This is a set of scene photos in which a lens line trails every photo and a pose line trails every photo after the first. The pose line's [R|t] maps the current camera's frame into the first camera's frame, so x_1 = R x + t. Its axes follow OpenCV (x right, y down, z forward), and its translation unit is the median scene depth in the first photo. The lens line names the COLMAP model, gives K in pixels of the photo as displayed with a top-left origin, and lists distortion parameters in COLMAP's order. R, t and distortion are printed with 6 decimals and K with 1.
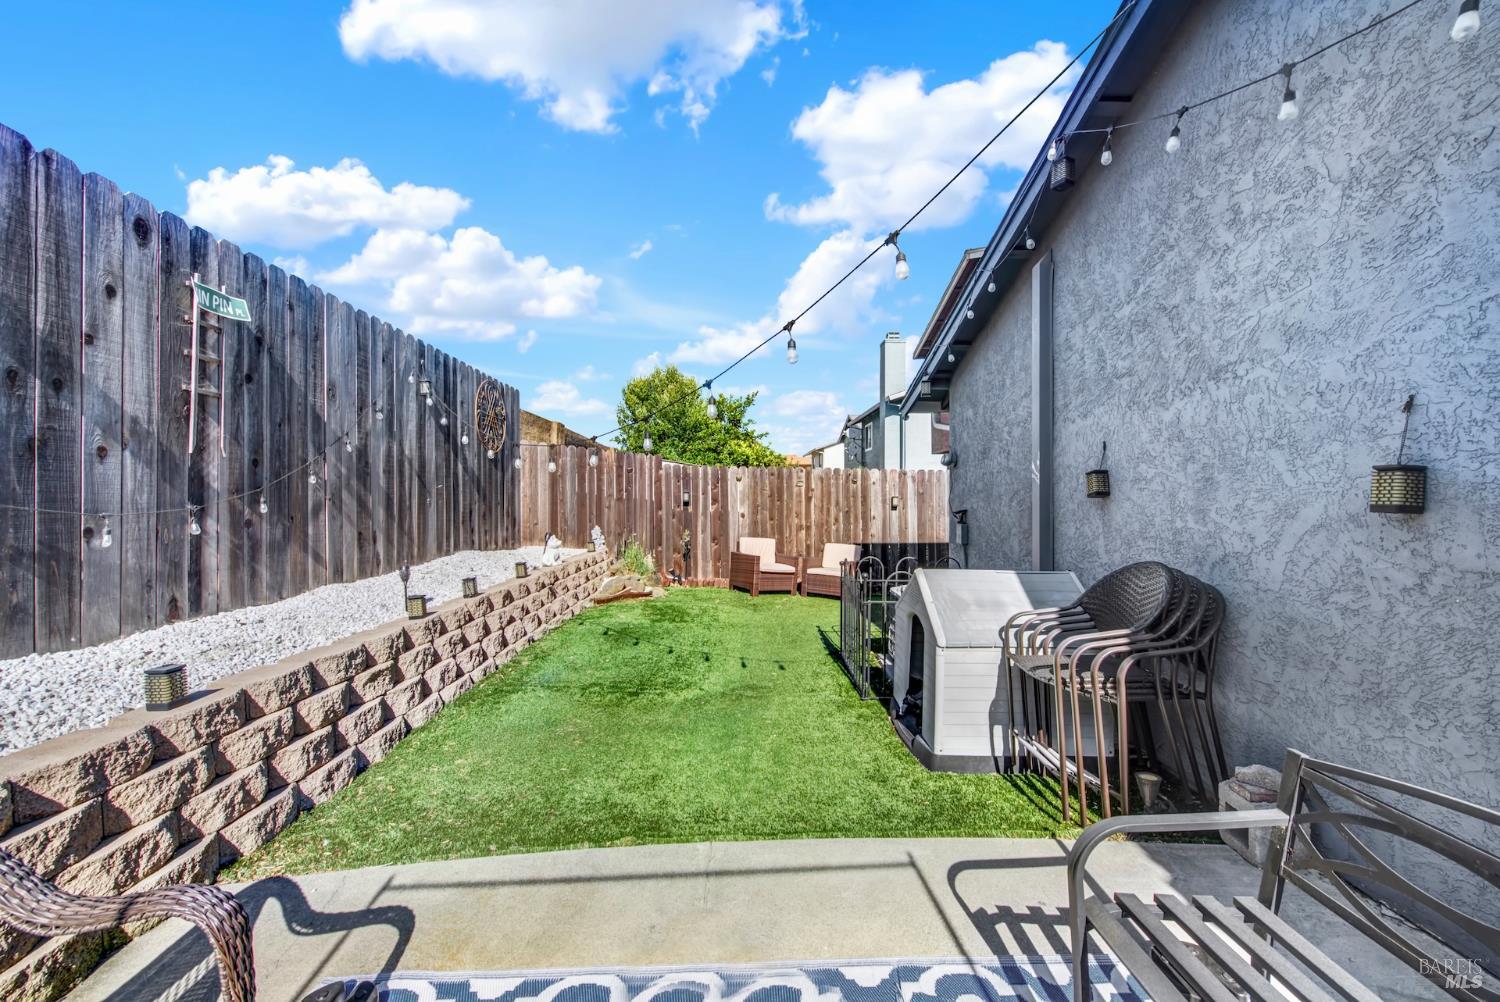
lens RADIAL K [[600.2, 0, 757.3], [0, 600.2, 503.2], [0, 0, 1]] dist [0.003756, -0.002859]
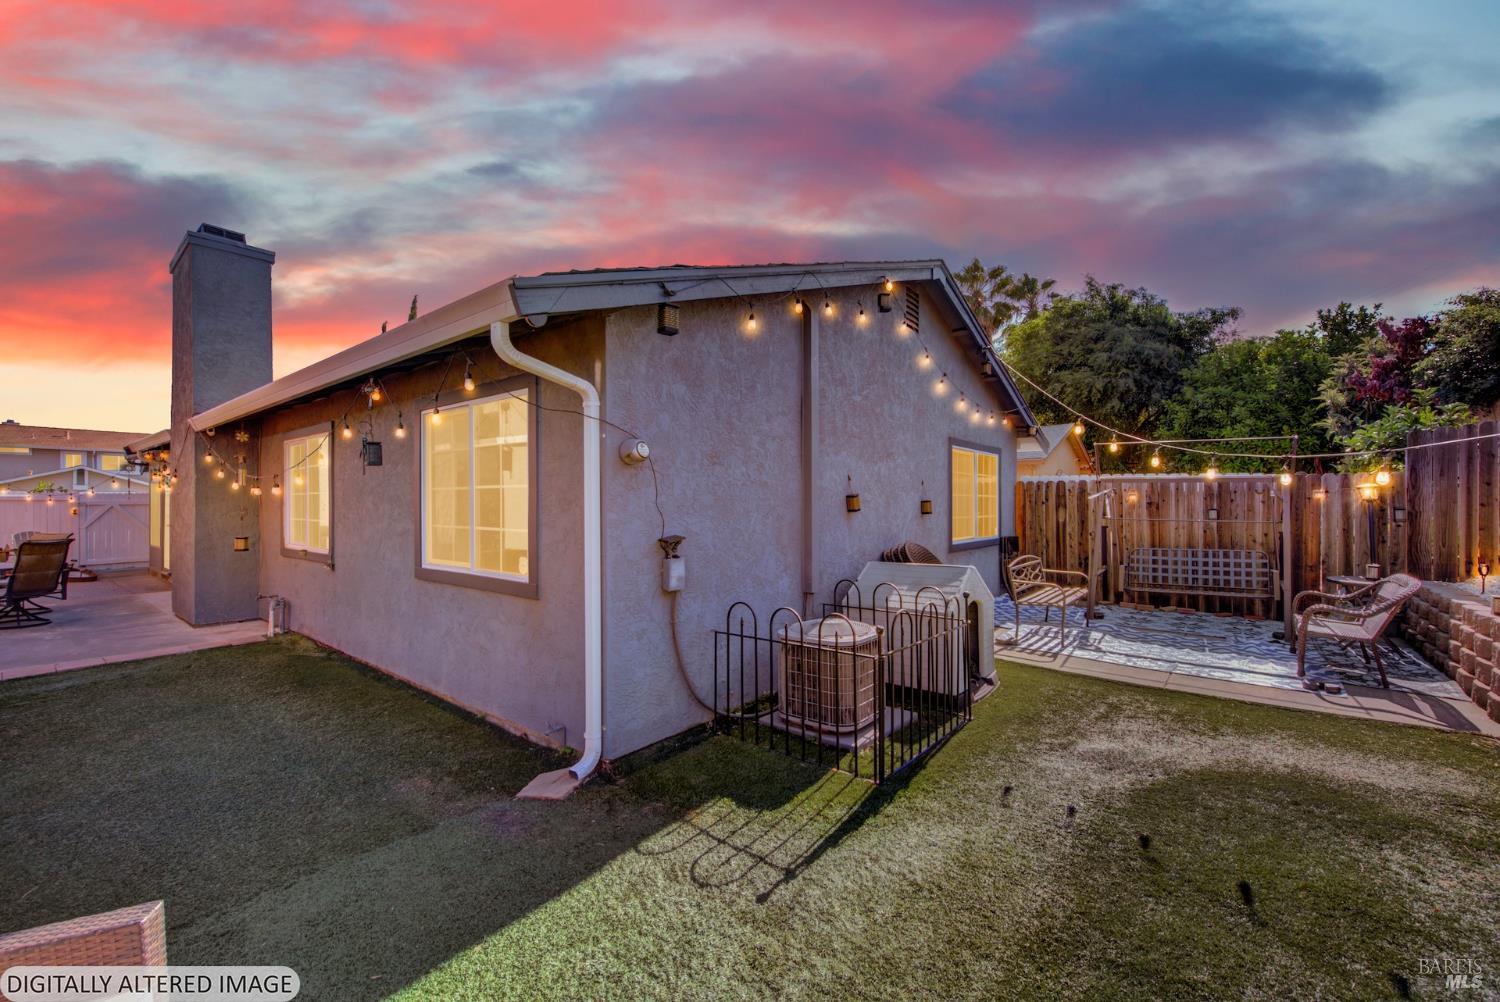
lens RADIAL K [[600.2, 0, 756.3], [0, 600.2, 500.7], [0, 0, 1]] dist [0.003756, -0.002859]
pose [[-0.767011, 0.006562, 0.641601, -0.220690], [0.010691, 0.999940, 0.002554, -0.044715], [-0.641545, 0.008818, -0.767034, 2.338080]]
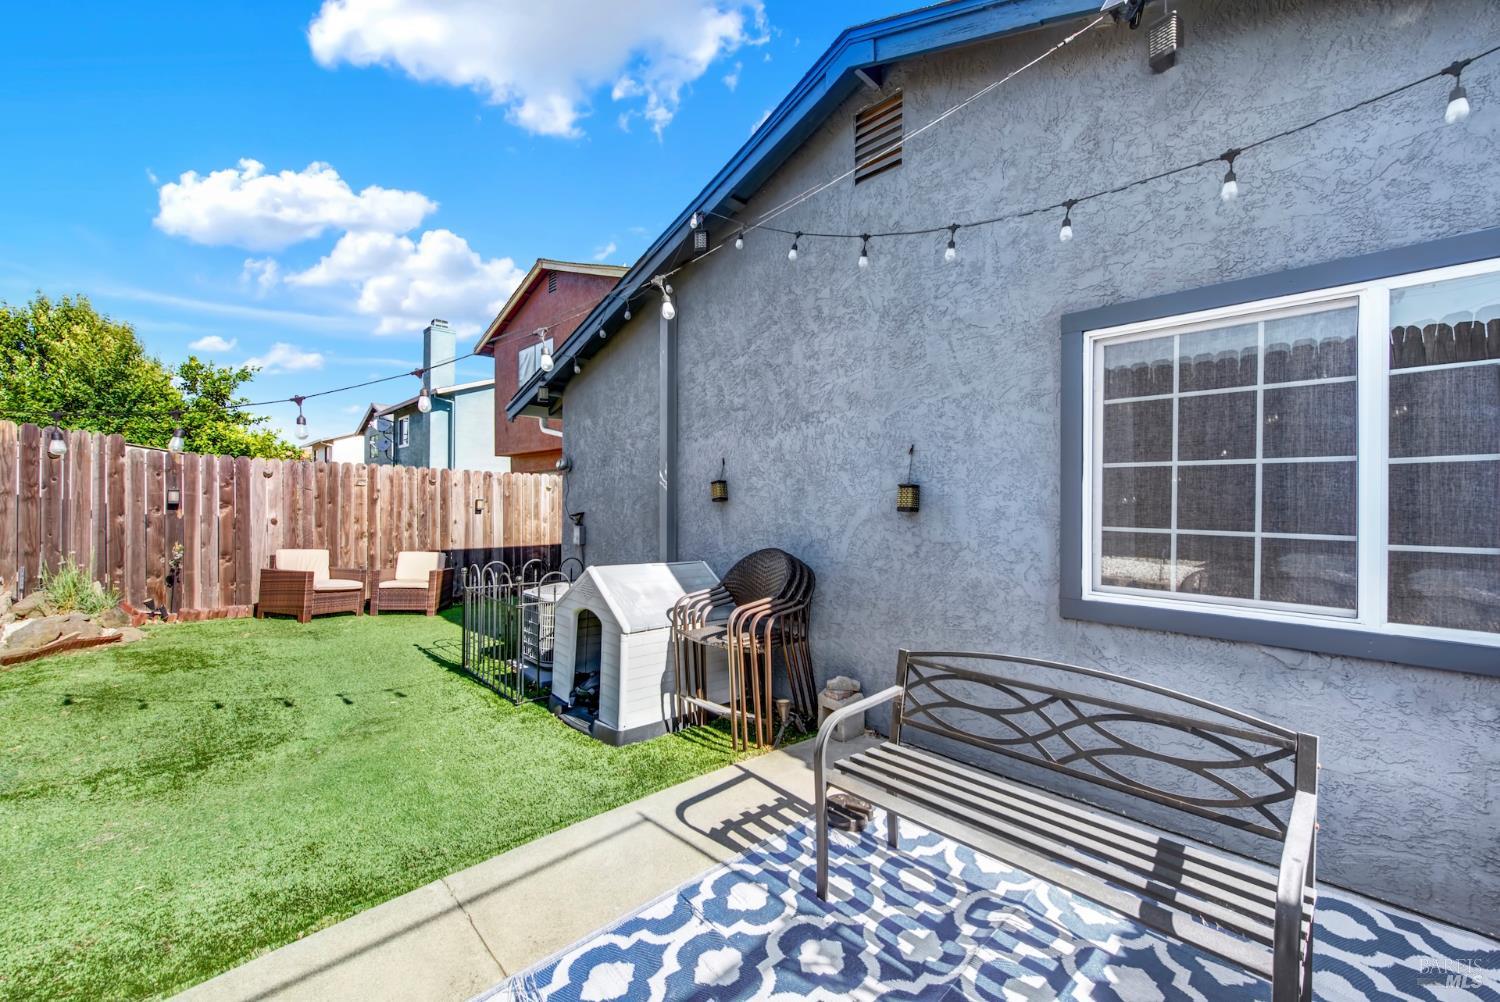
lens RADIAL K [[600.2, 0, 757.1], [0, 600.2, 502.4], [0, 0, 1]] dist [0.003756, -0.002859]
pose [[0.735985, 0.007255, 0.676959, -0.240195], [-0.001747, 0.999960, -0.008817, 0.003087], [-0.676995, 0.005307, 0.735968, 0.006070]]
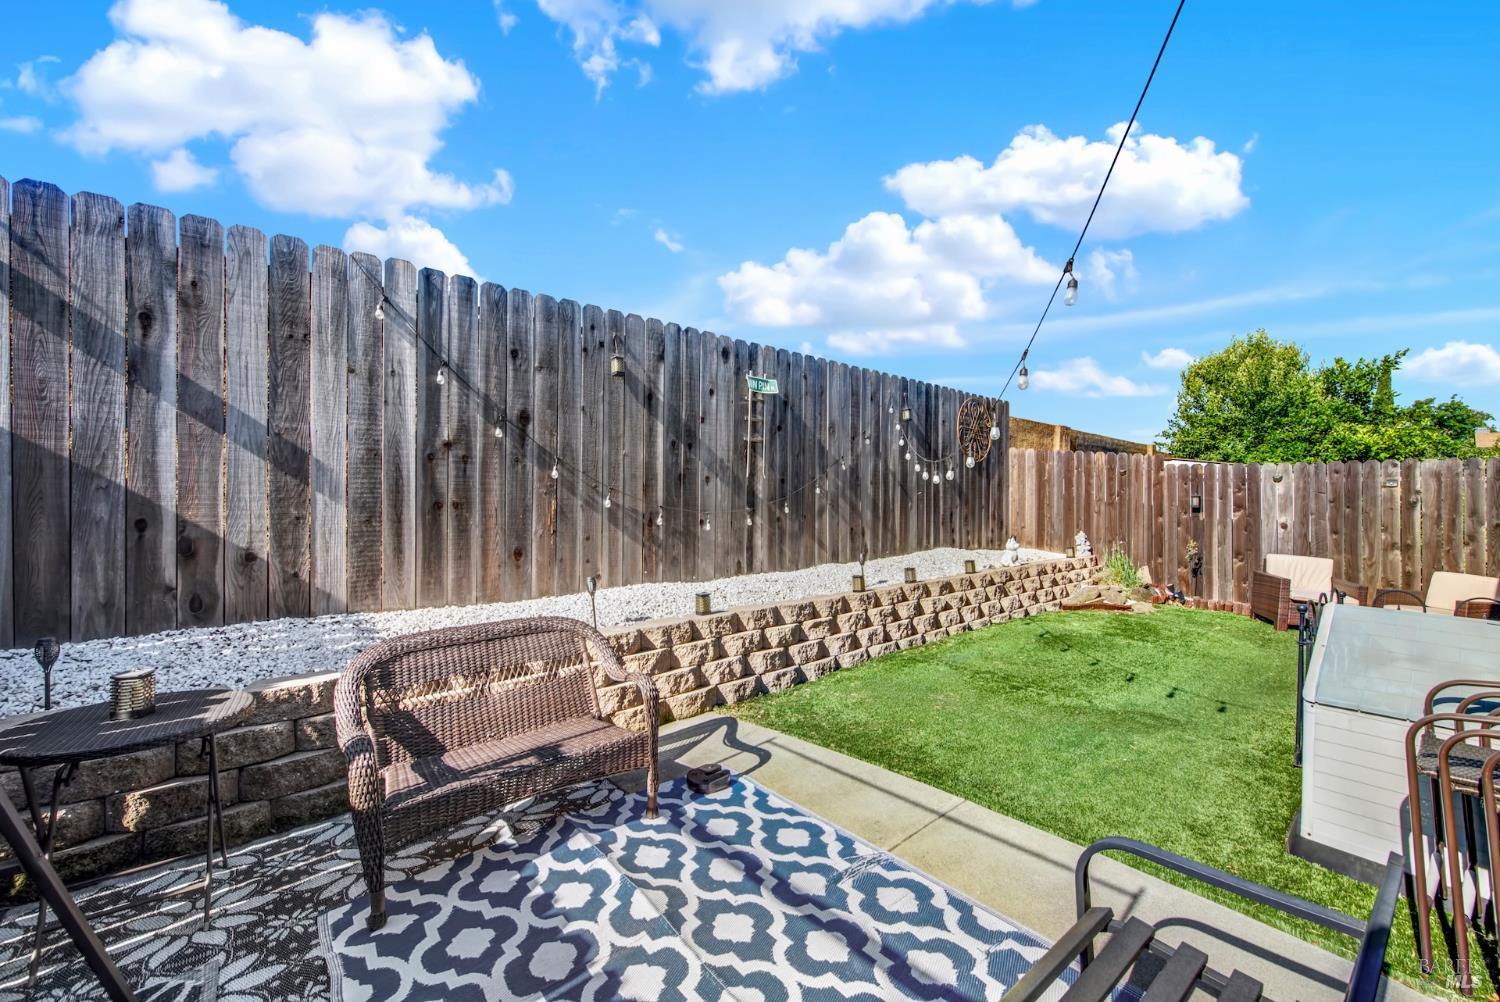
lens RADIAL K [[600.2, 0, 756.9], [0, 600.2, 501.6], [0, 0, 1]] dist [0.003756, -0.002859]
pose [[0.627013, 0.003514, -0.779001, 0.406721], [-0.007718, 0.999969, -0.001701, -0.011711], [0.778971, 0.007079, 0.627020, -0.045185]]
